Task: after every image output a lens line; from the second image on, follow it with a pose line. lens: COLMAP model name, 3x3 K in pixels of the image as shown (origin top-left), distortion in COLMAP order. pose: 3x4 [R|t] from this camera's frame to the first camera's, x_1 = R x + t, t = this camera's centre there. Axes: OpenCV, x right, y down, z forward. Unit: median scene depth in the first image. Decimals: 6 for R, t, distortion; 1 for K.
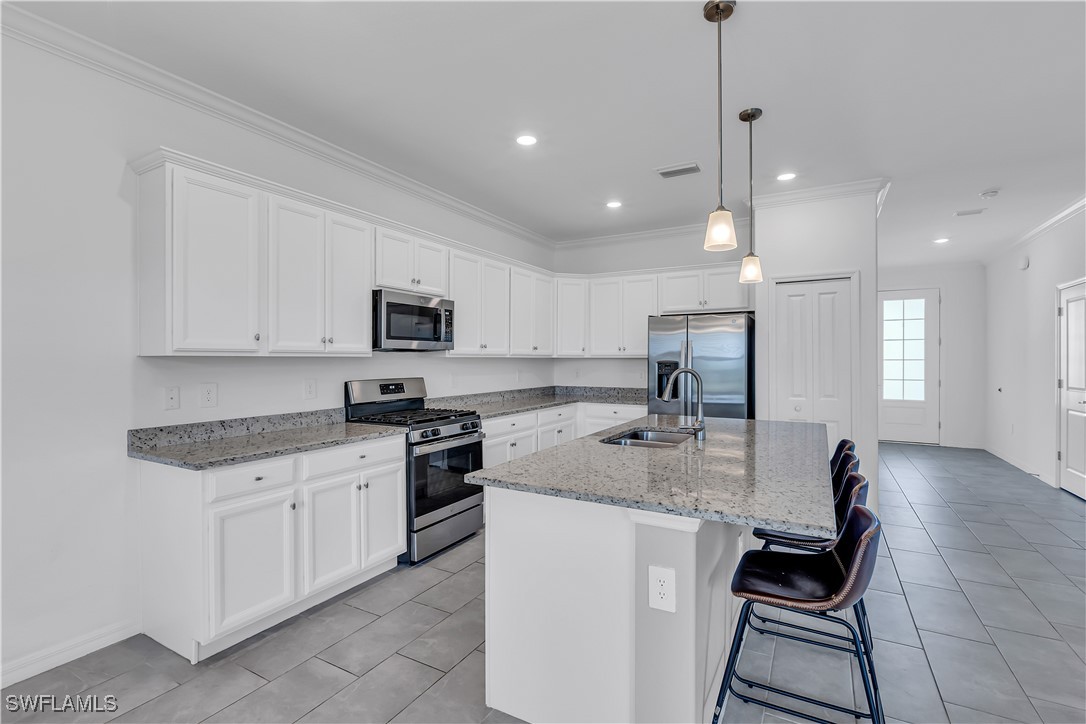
lens RADIAL K [[501.7, 0, 556.5], [0, 501.7, 356.9], [0, 0, 1]] dist [-0.001847, -0.000522]
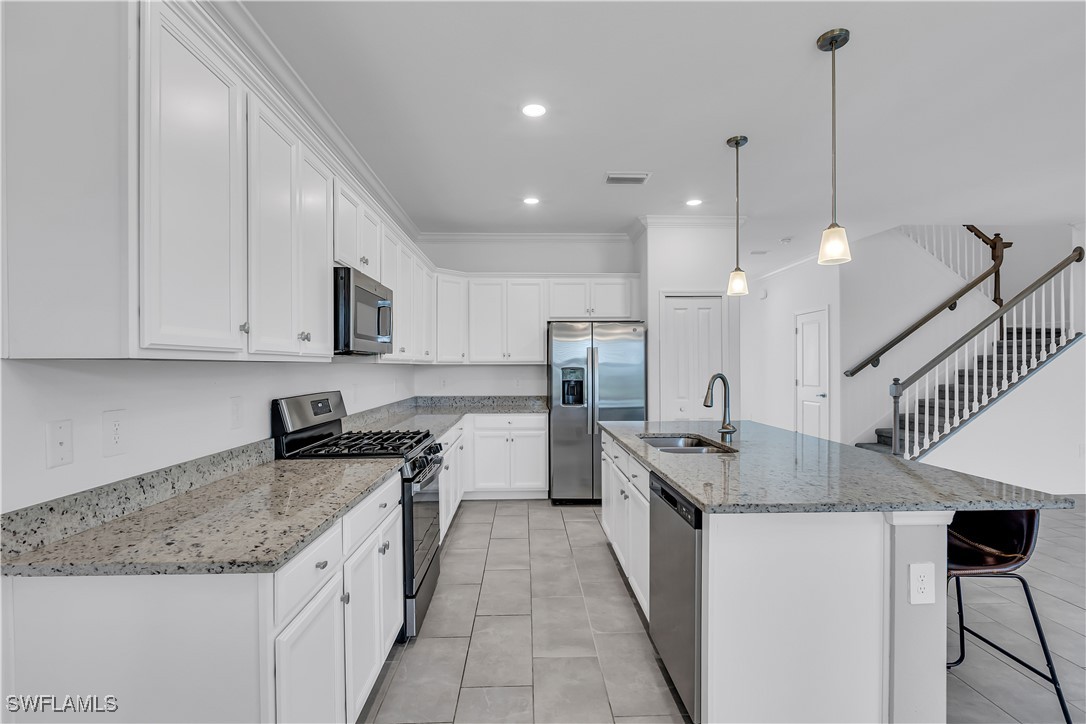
lens RADIAL K [[501.7, 0, 545.8], [0, 501.7, 366.0], [0, 0, 1]] dist [-0.001847, -0.000522]
pose [[0.854809, -0.002274, 0.518937, -0.458918], [0.000634, 0.999994, 0.003337, 0.002683], [-0.518942, -0.002524, 0.854806, 0.238682]]
